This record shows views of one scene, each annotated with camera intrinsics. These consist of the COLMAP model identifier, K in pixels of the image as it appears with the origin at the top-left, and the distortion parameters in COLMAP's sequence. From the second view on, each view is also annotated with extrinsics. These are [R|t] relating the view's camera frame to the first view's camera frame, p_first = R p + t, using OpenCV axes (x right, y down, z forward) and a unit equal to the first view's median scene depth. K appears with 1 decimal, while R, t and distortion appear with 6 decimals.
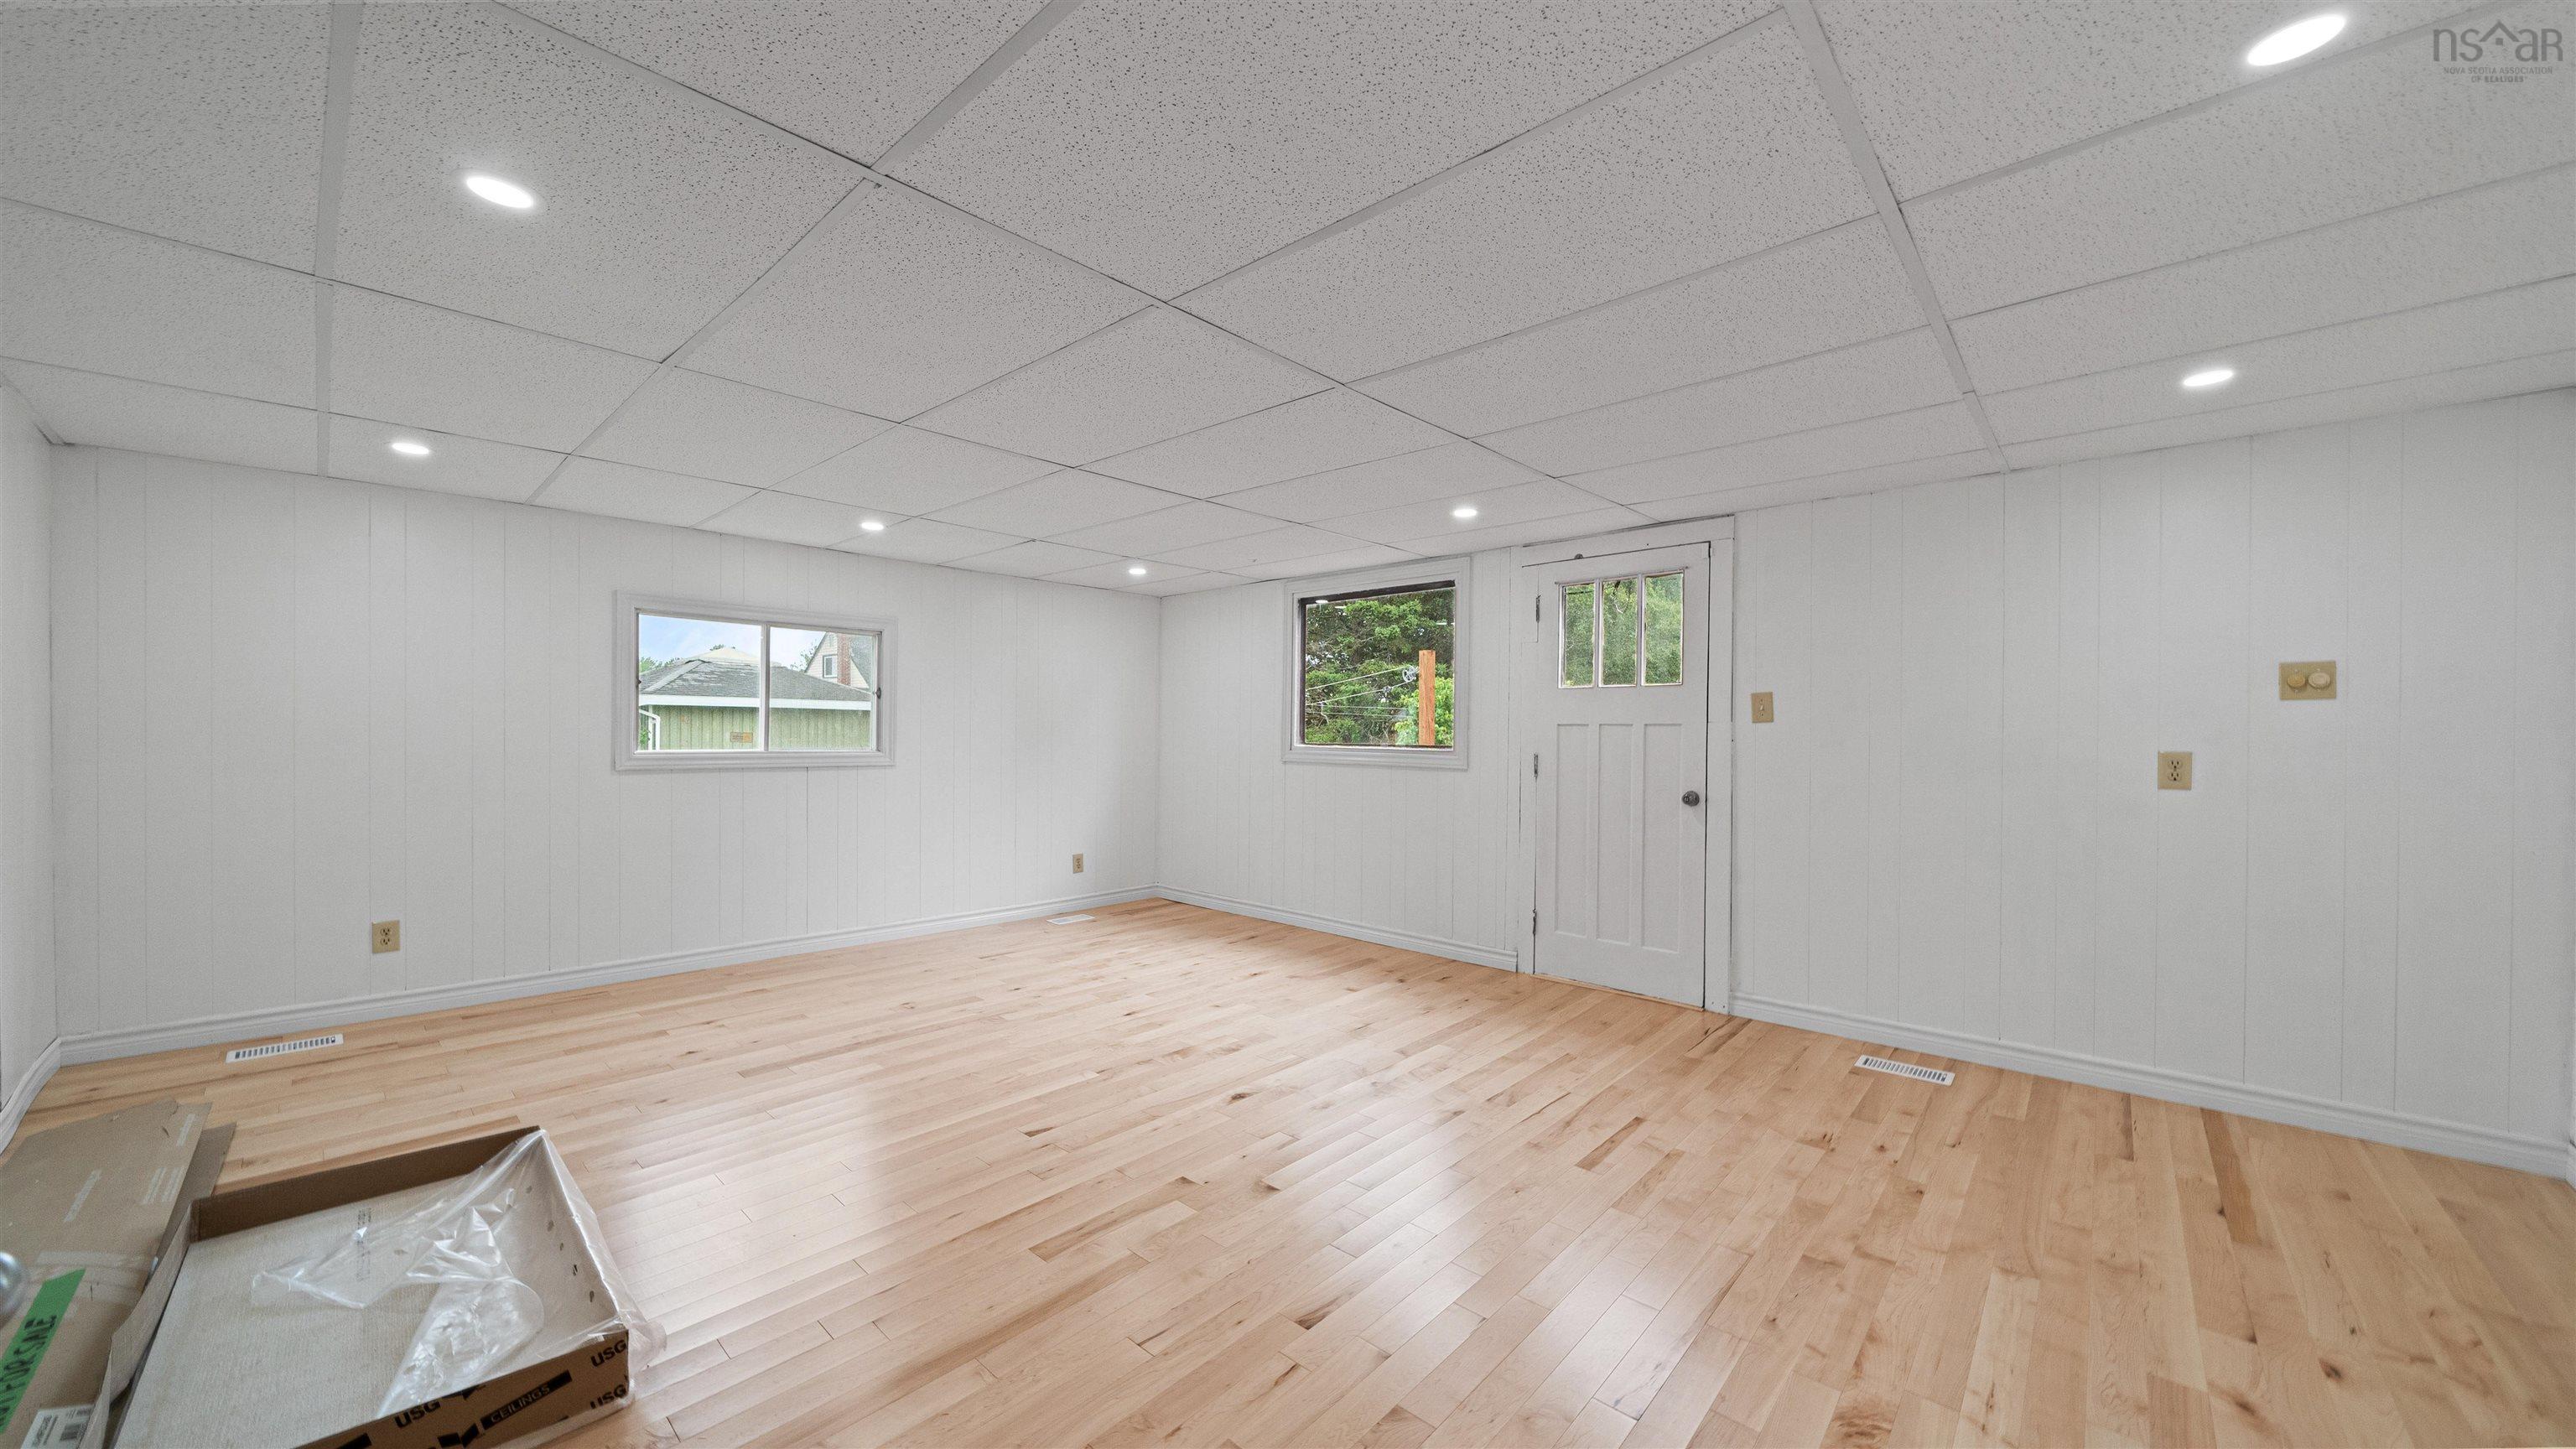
lens RADIAL K [[892.2, 0, 1288.0], [0, 892.2, 724.5], [0, 0, 1]] dist [-0.002051, -0.000108]
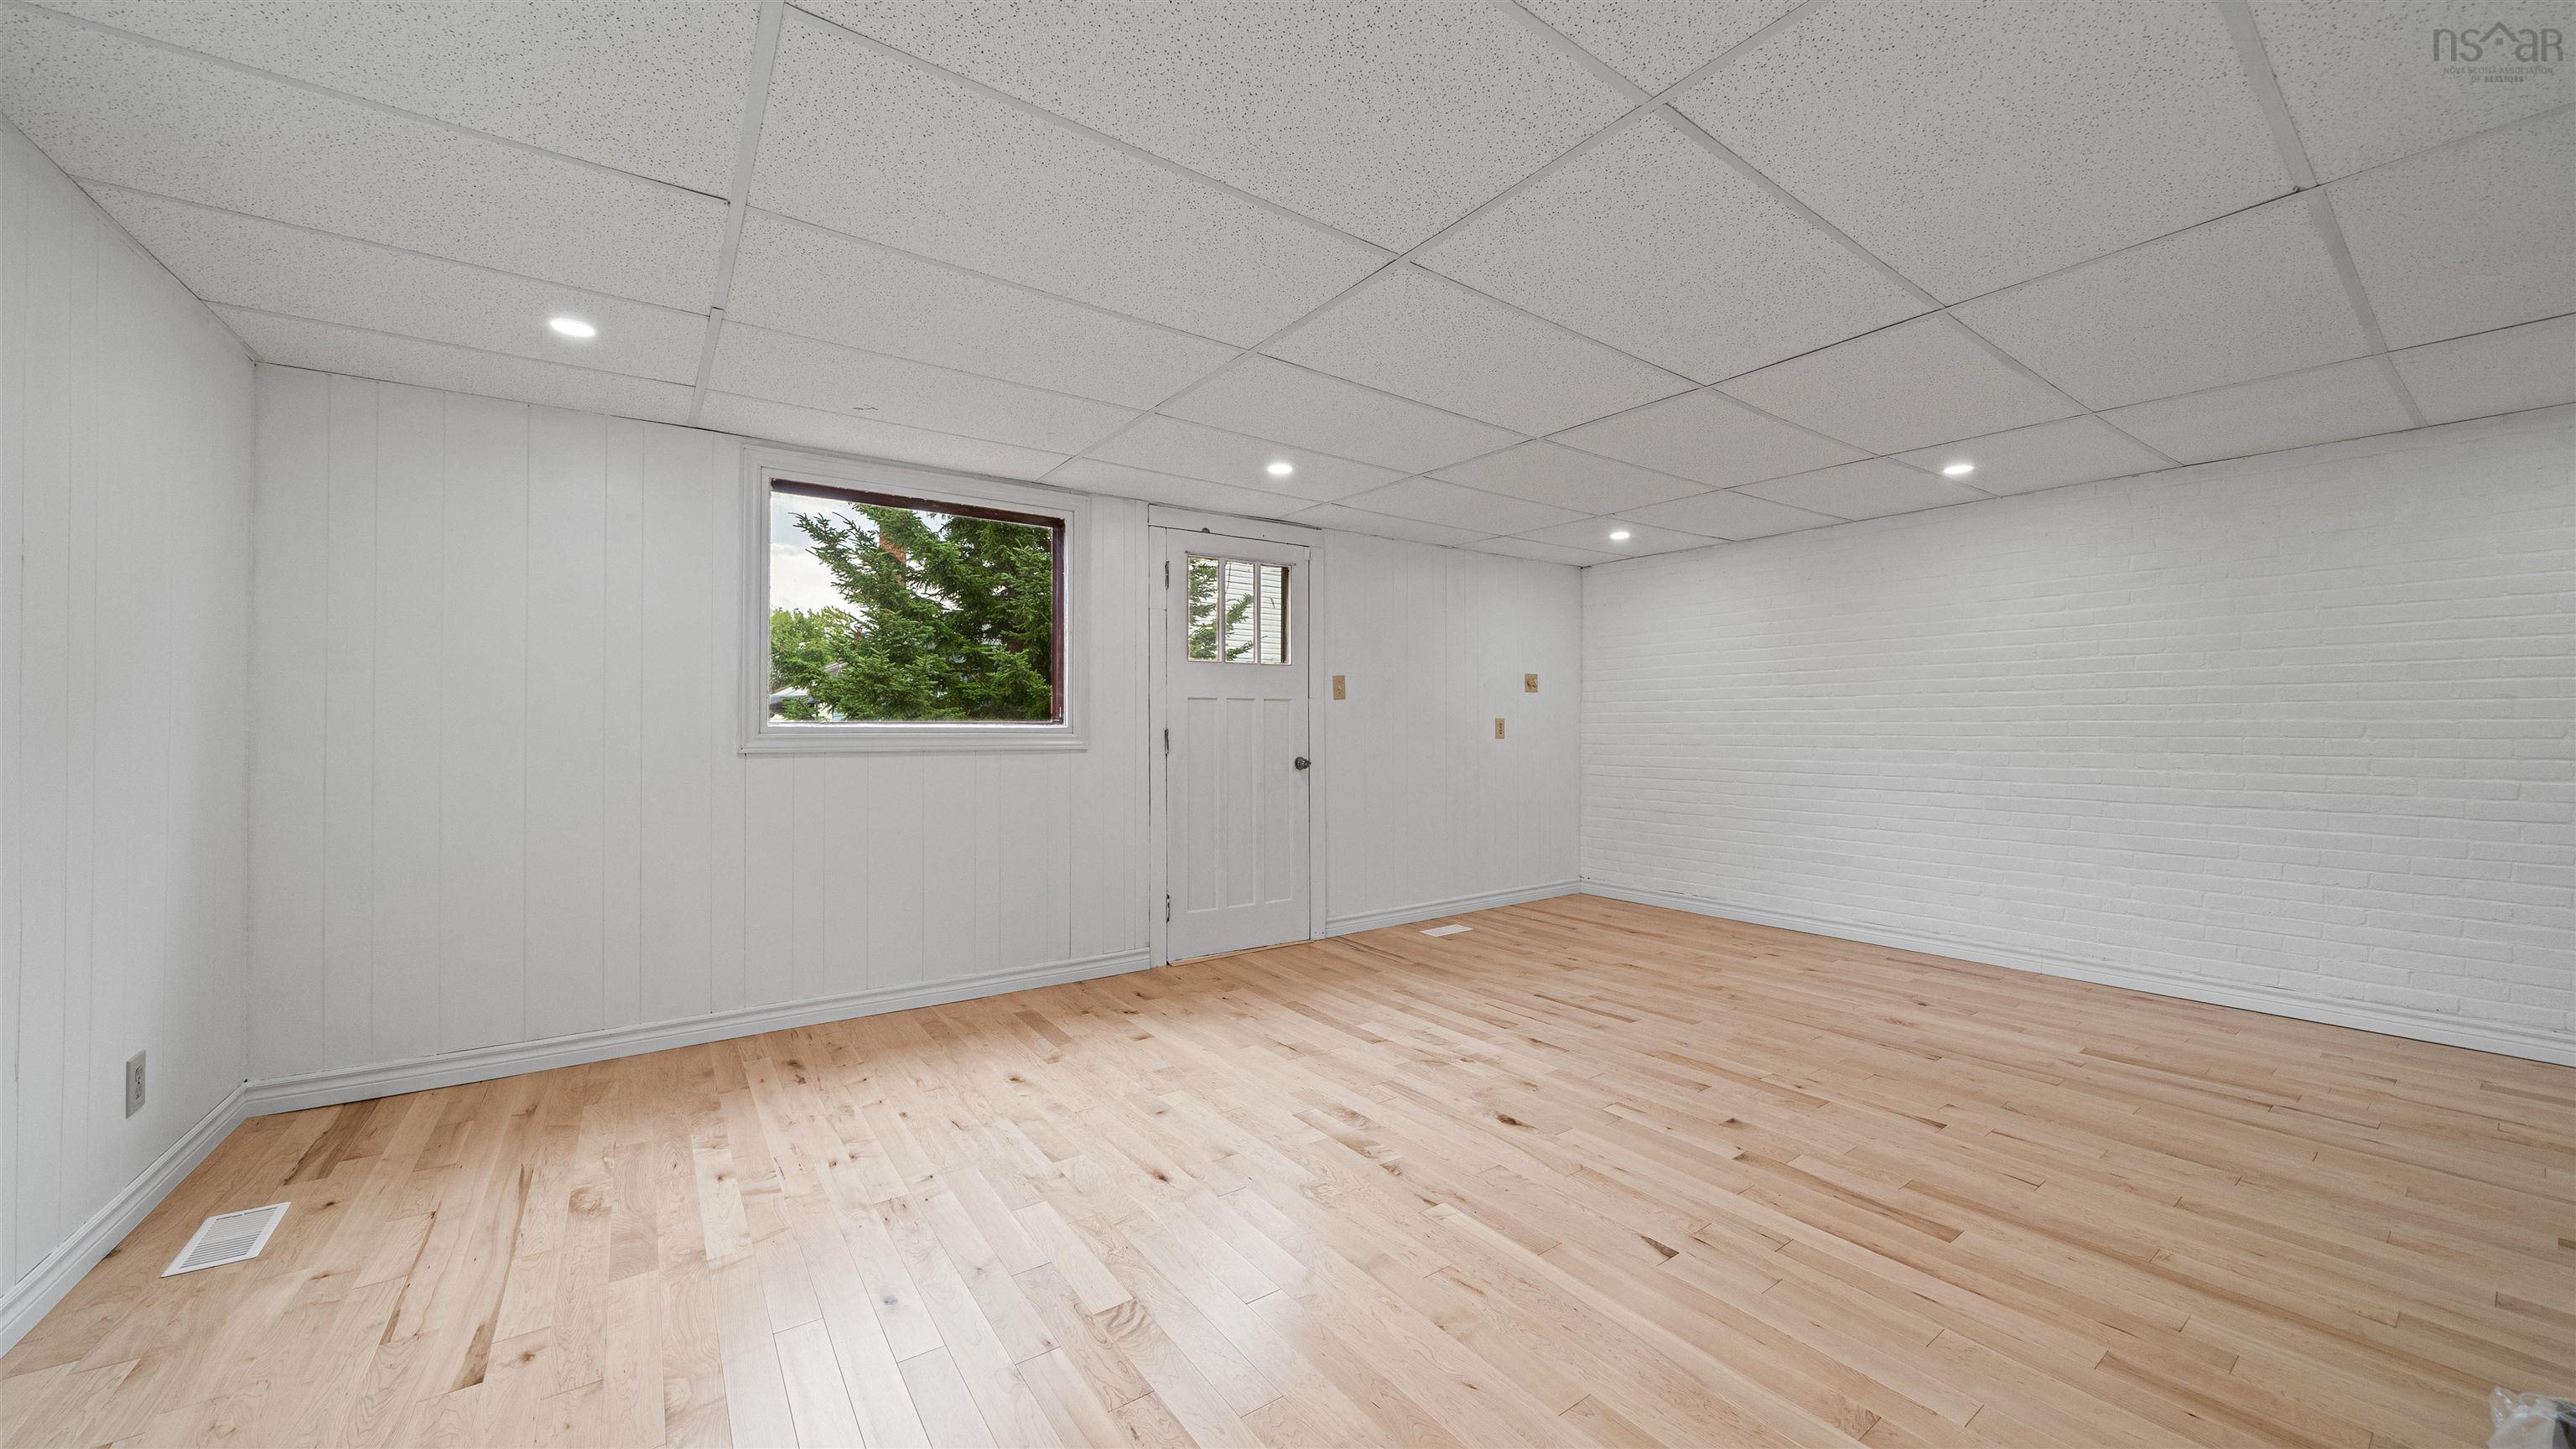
lens RADIAL K [[892.2, 0, 1288.0], [0, 892.2, 724.5], [0, 0, 1]] dist [-0.002051, -0.000108]
pose [[0.228010, -0.003307, 0.973653, -0.723919], [-0.002221, 0.999990, 0.003916, 0.028912], [-0.973656, -0.003056, 0.228001, 0.790979]]
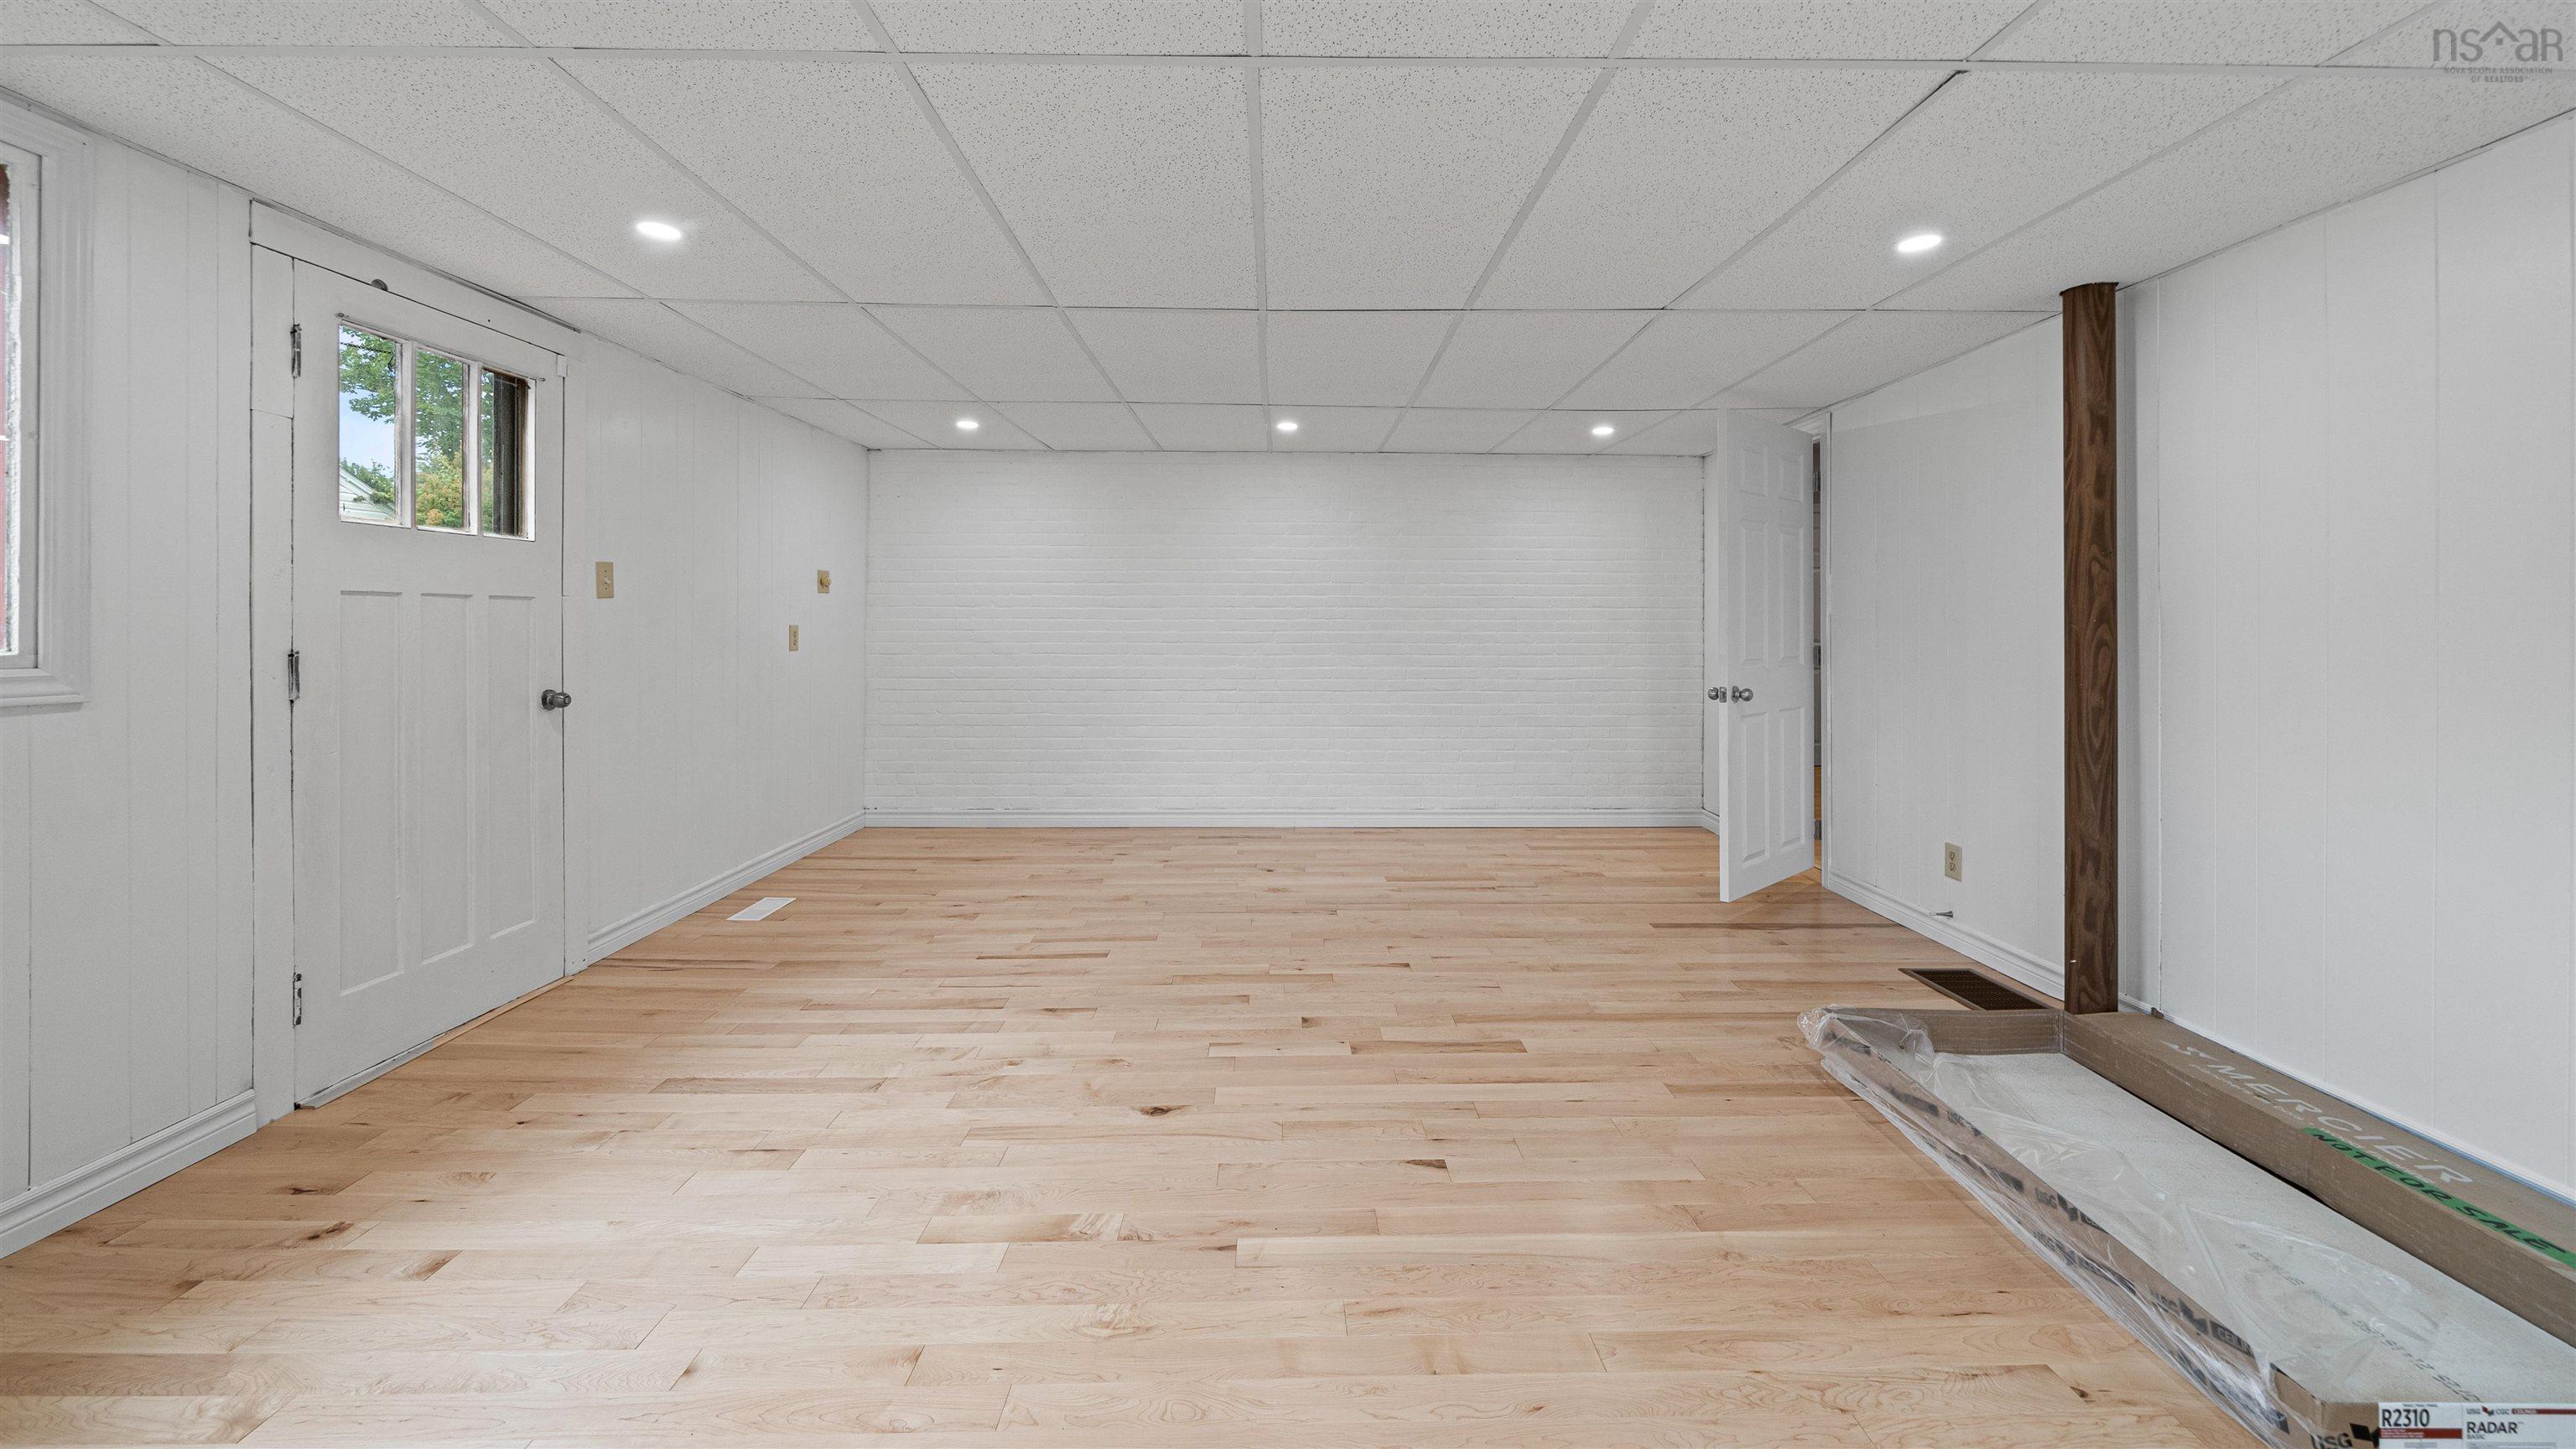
lens RADIAL K [[920.9, 0, 1268.1], [0, 920.9, 627.1], [0, 0, 1]] dist [-0.001692, -0.000161]
pose [[-0.659528, -0.009165, 0.751624, -0.526063], [-0.009152, 0.999949, 0.004162, 0.015800], [-0.751624, -0.004134, -0.659579, 1.112853]]
